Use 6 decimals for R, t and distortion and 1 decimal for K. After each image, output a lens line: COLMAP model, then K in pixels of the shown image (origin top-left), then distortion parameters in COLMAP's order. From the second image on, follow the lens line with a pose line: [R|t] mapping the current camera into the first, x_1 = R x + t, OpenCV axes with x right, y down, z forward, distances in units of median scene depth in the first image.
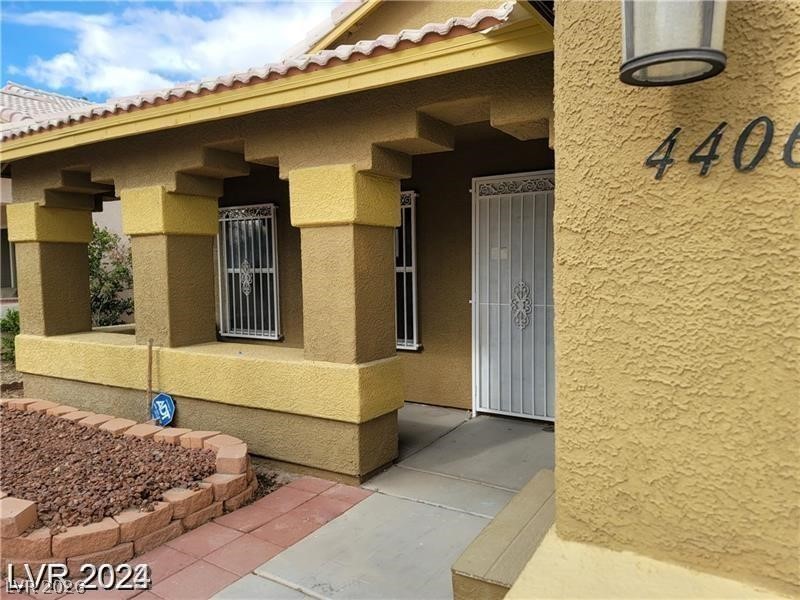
lens RADIAL K [[571.2, 0, 408.6], [0, 571.2, 286.5], [0, 0, 1]] dist [0.073456, -0.046333]
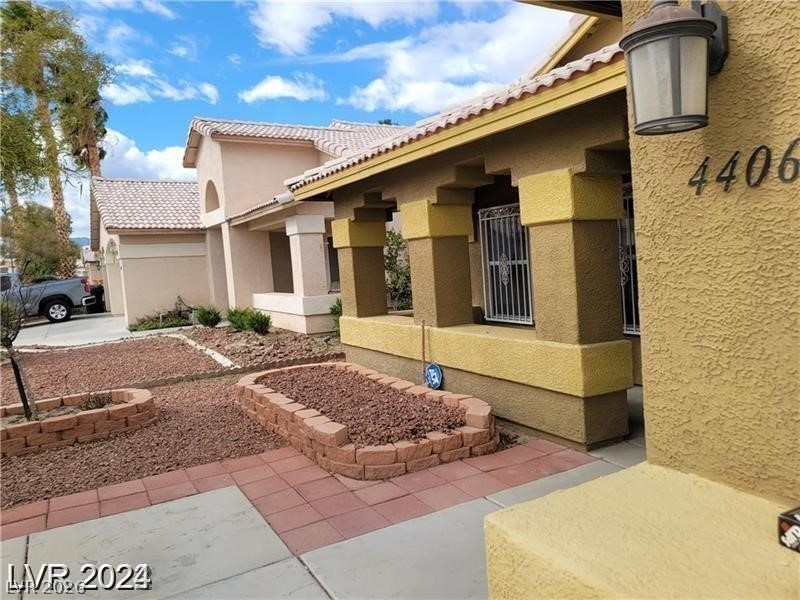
lens RADIAL K [[571.2, 0, 406.5], [0, 571.2, 297.4], [0, 0, 1]] dist [0.073456, -0.046333]
pose [[0.882259, -0.004416, -0.470744, 0.144794], [0.022412, 0.999216, 0.032630, -0.002399], [0.470231, -0.039338, 0.881666, -0.157484]]
